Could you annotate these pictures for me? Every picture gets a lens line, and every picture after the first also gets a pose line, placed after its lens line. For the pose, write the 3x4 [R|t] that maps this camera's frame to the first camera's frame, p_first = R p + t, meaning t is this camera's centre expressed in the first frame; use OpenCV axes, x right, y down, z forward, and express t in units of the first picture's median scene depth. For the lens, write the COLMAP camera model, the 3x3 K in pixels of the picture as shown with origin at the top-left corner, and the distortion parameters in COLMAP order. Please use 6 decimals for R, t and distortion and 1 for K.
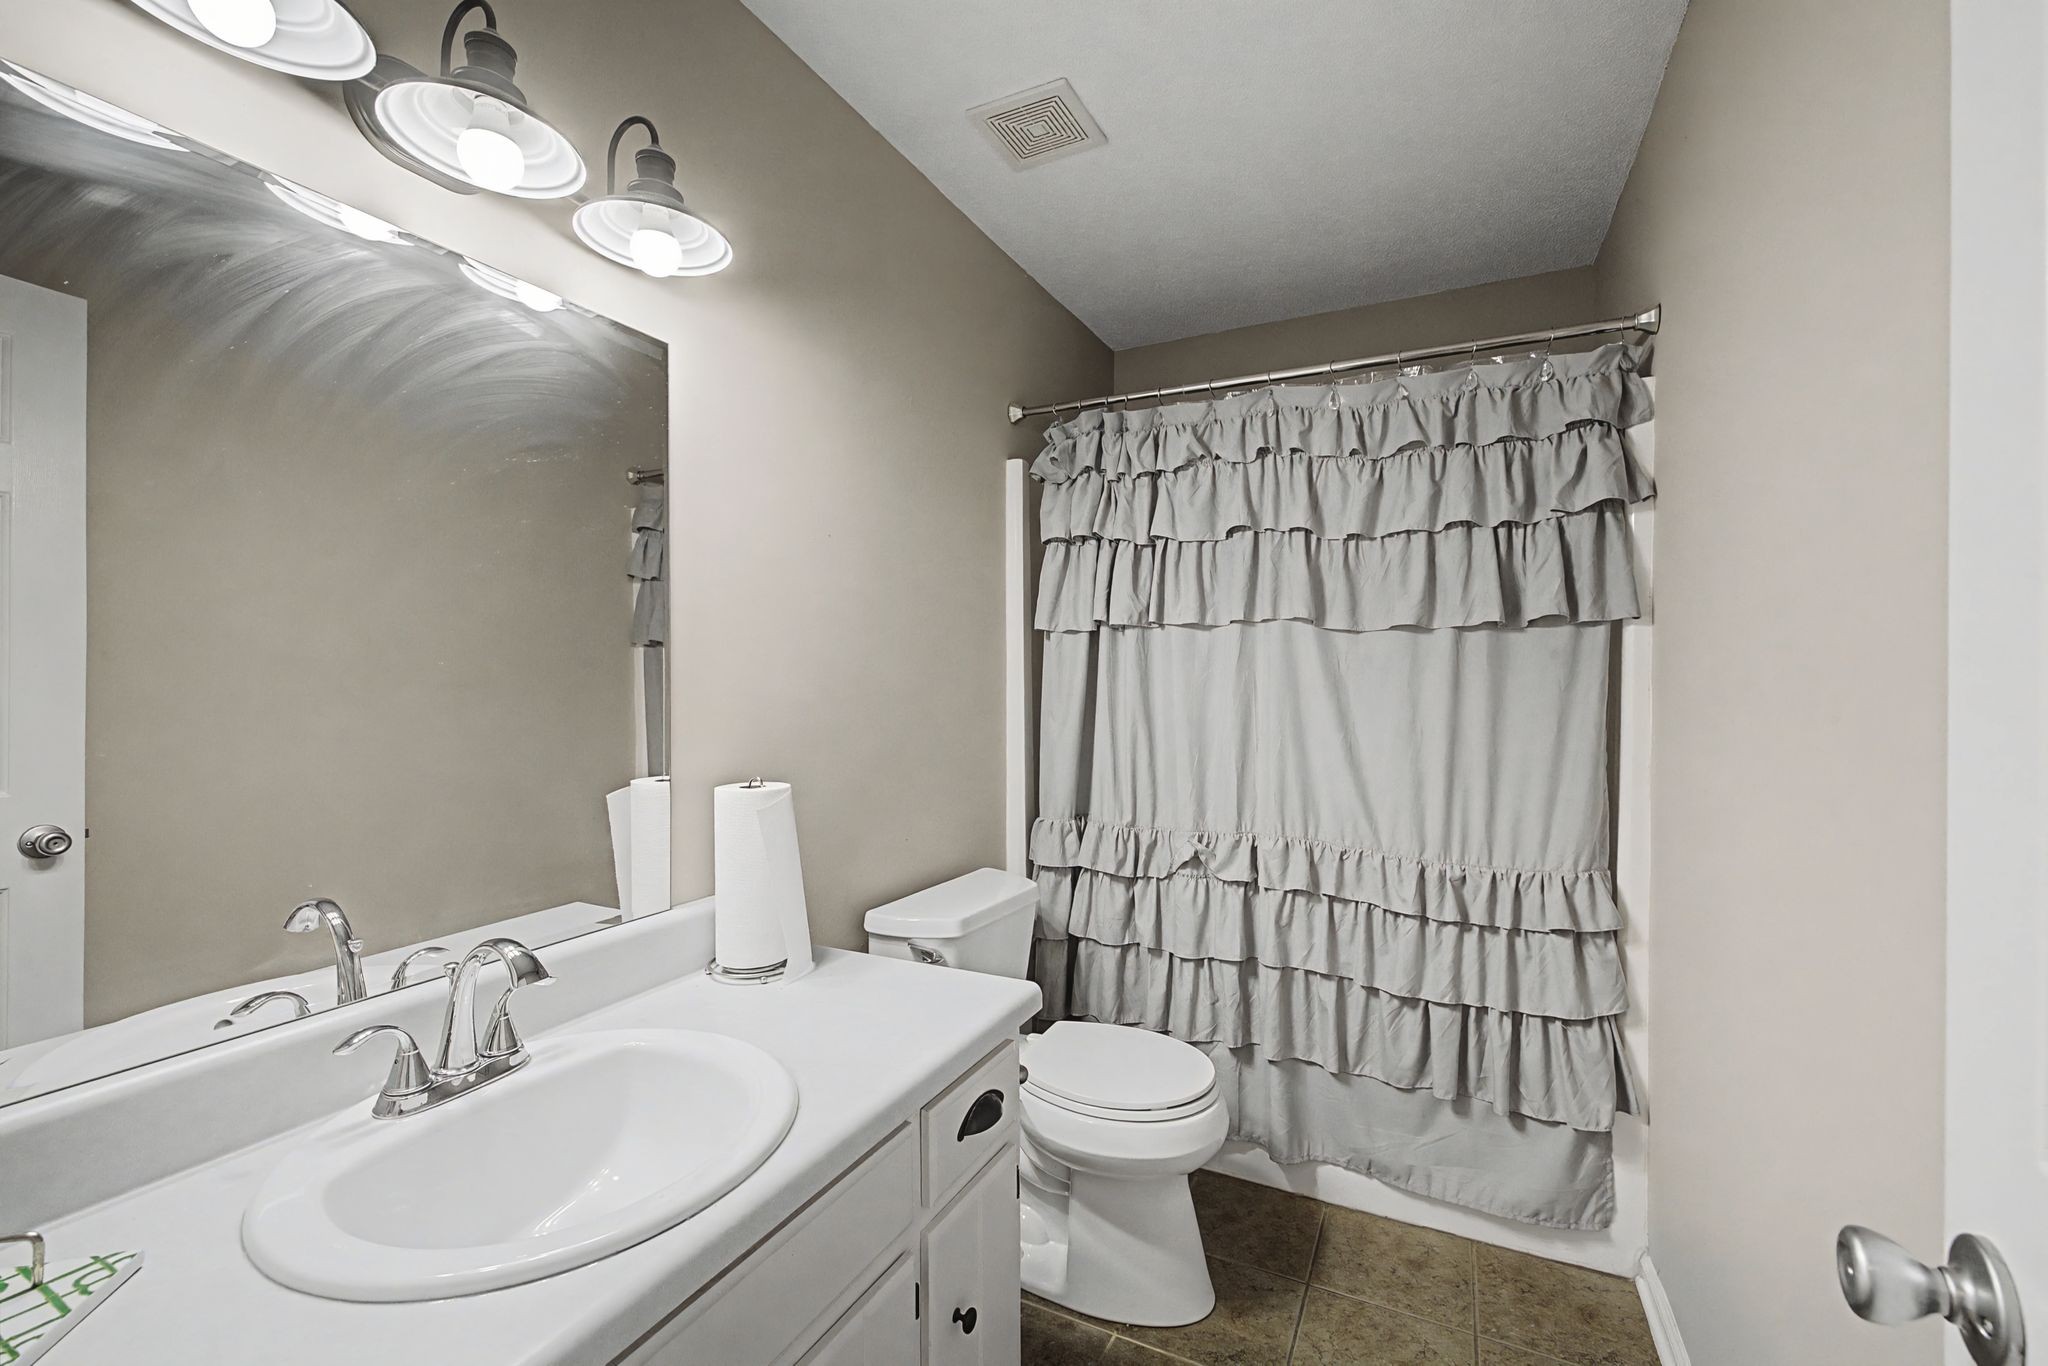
lens RADIAL K [[867.4, 0, 1025.7], [0, 867.4, 681.2], [0, 0, 1]] dist [-0.002364, 0.000637]
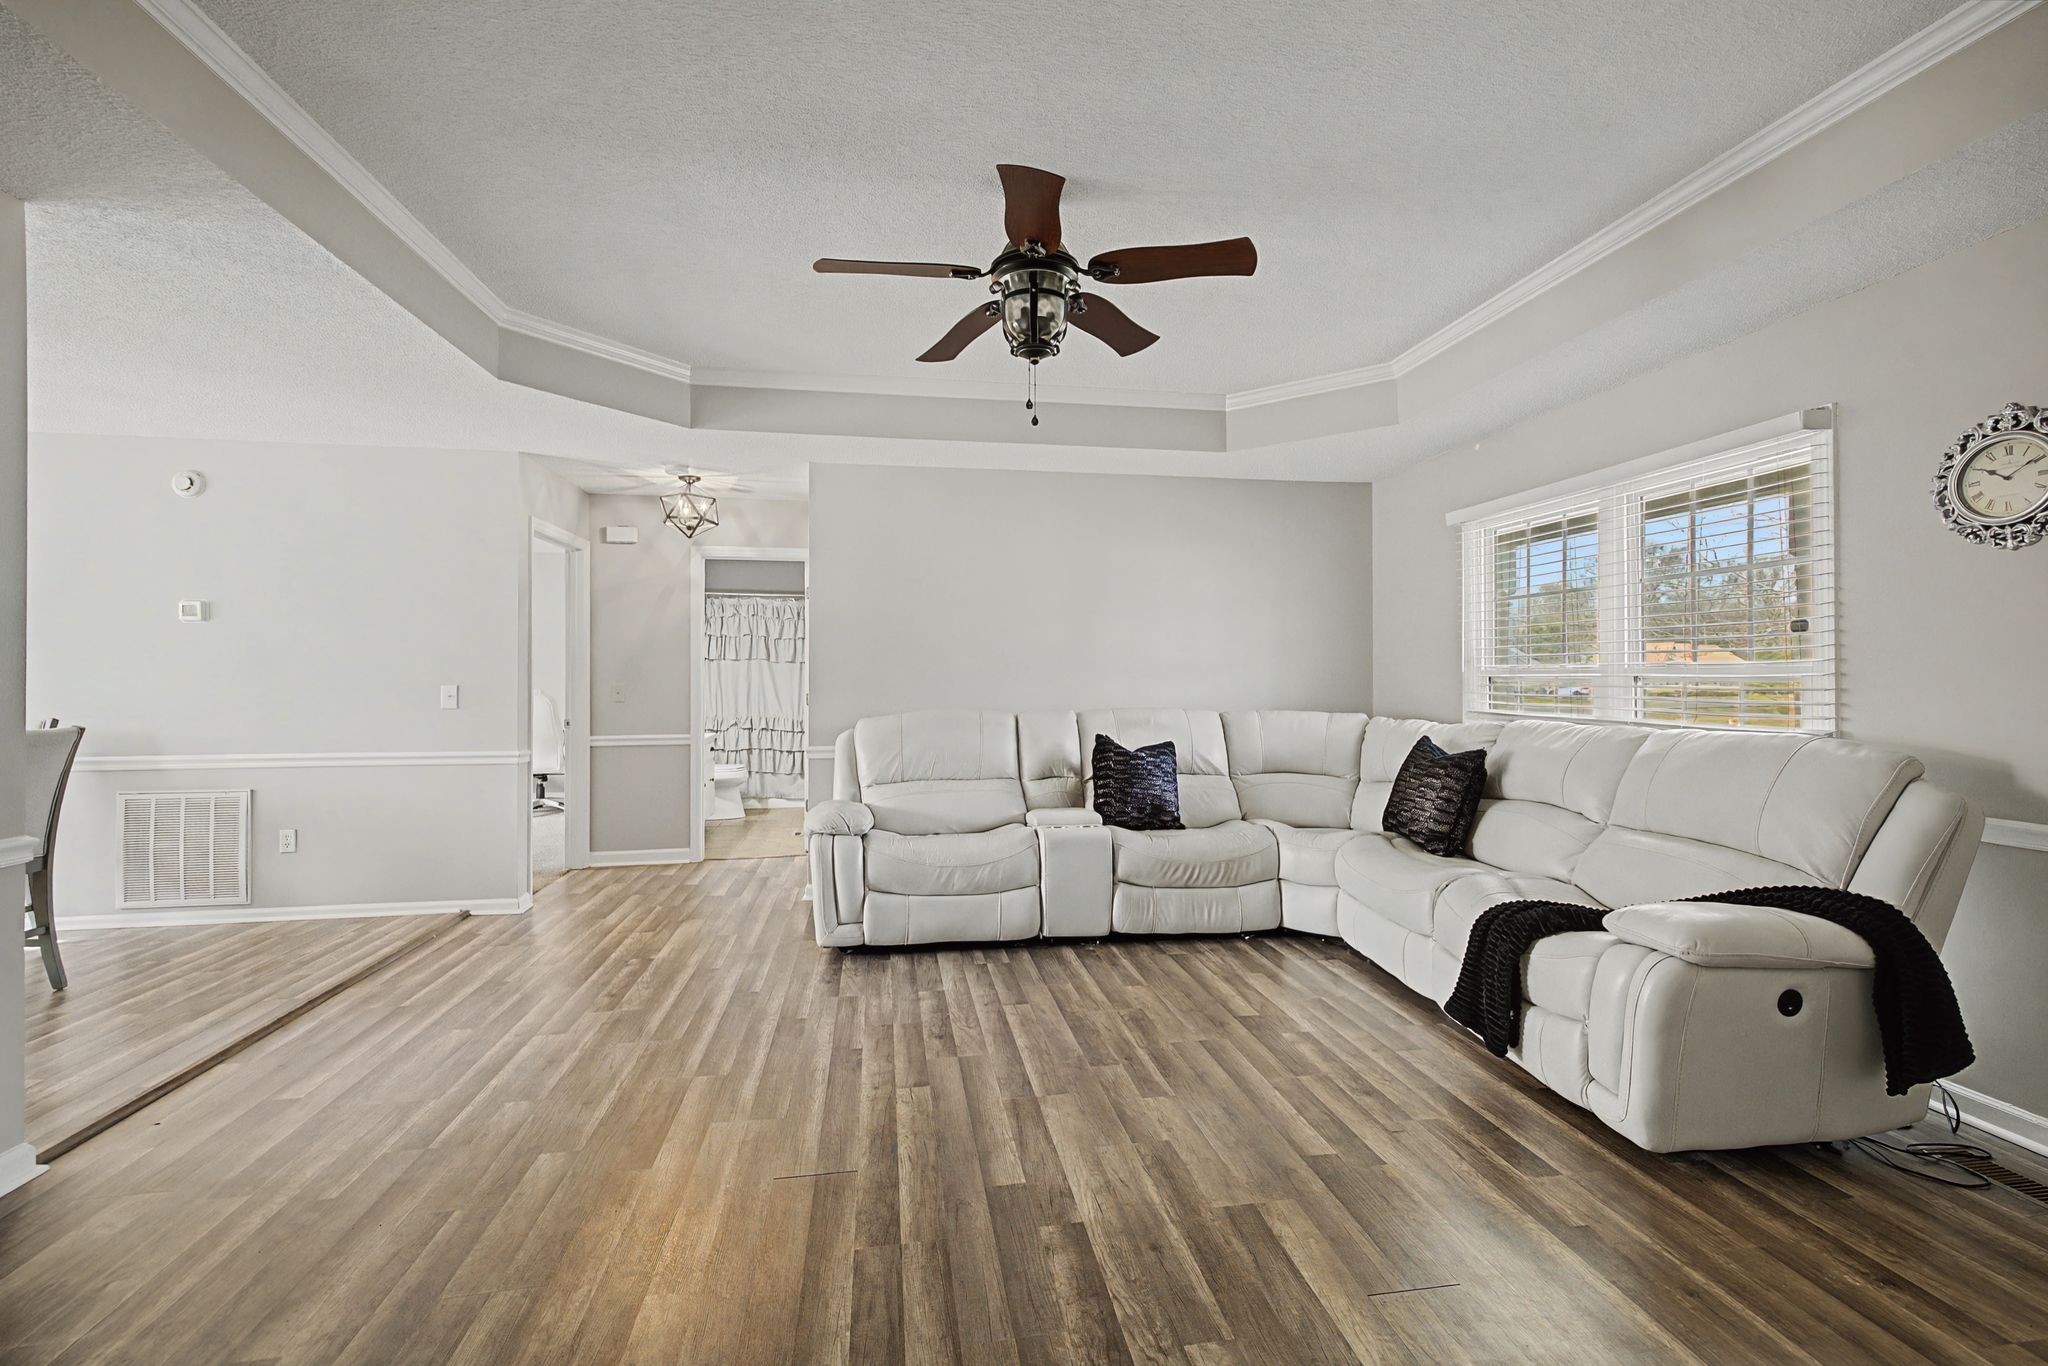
lens RADIAL K [[867.4, 0, 1016.2], [0, 867.4, 670.3], [0, 0, 1]] dist [-0.002364, 0.000637]
pose [[0.815695, -0.000392, 0.578482, -1.018034], [0.002873, 0.999990, -0.003373, -0.005609], [-0.578475, 0.004413, 0.815688, -2.854076]]
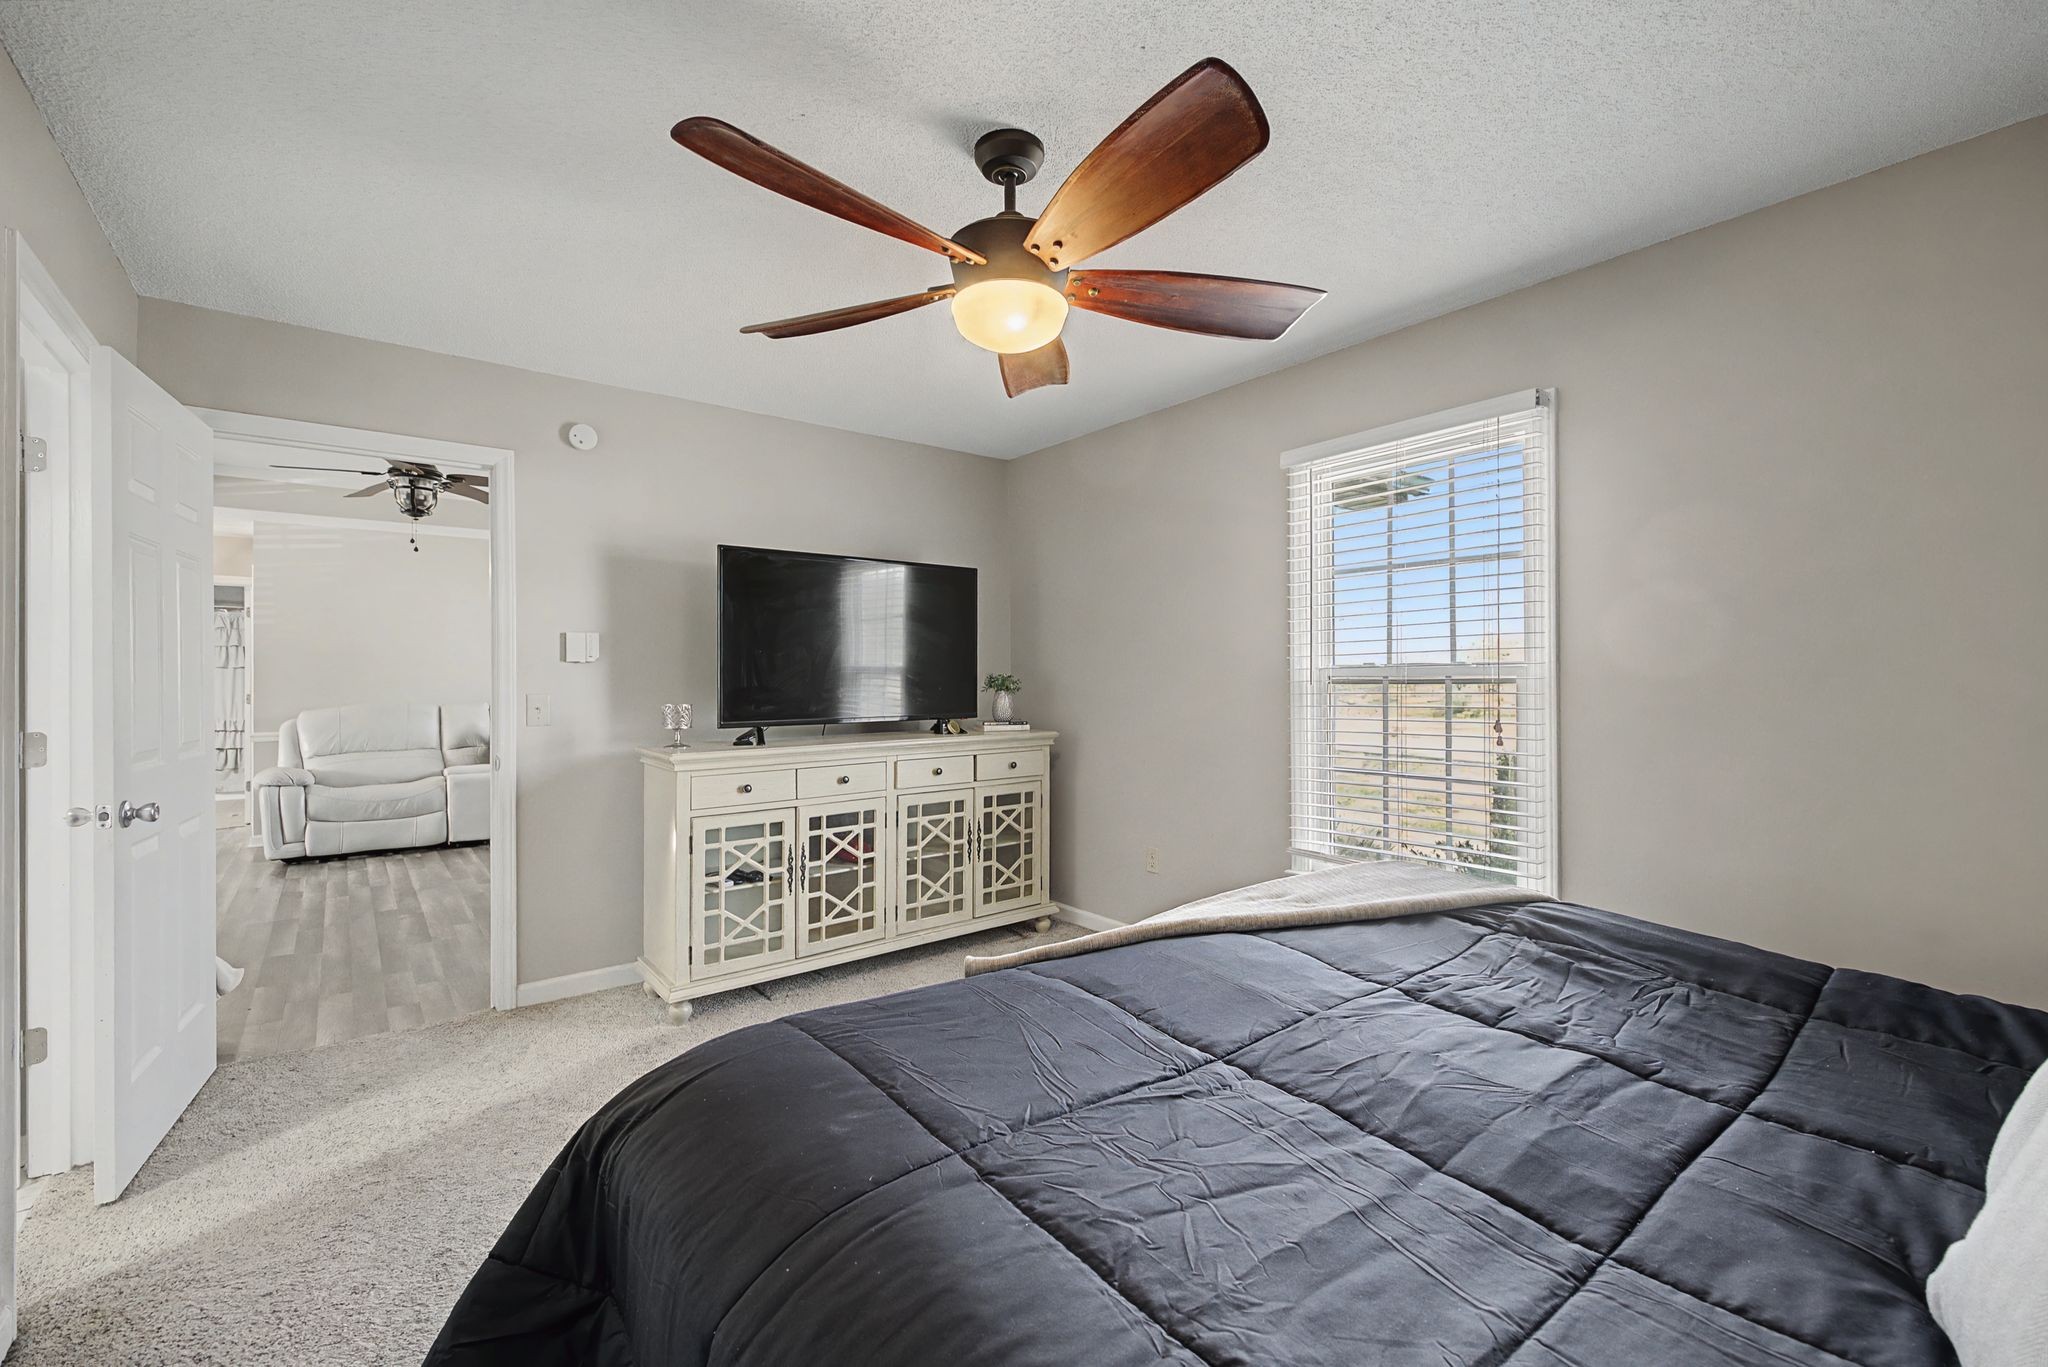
lens RADIAL K [[867.4, 0, 1034.7], [0, 867.4, 667.1], [0, 0, 1]] dist [-0.002364, 0.000637]
pose [[0.419083, 0.000687, 0.907948, -1.802969], [0.007379, 0.999964, -0.004163, -0.014342], [-0.907918, 0.008444, 0.419063, -4.549486]]
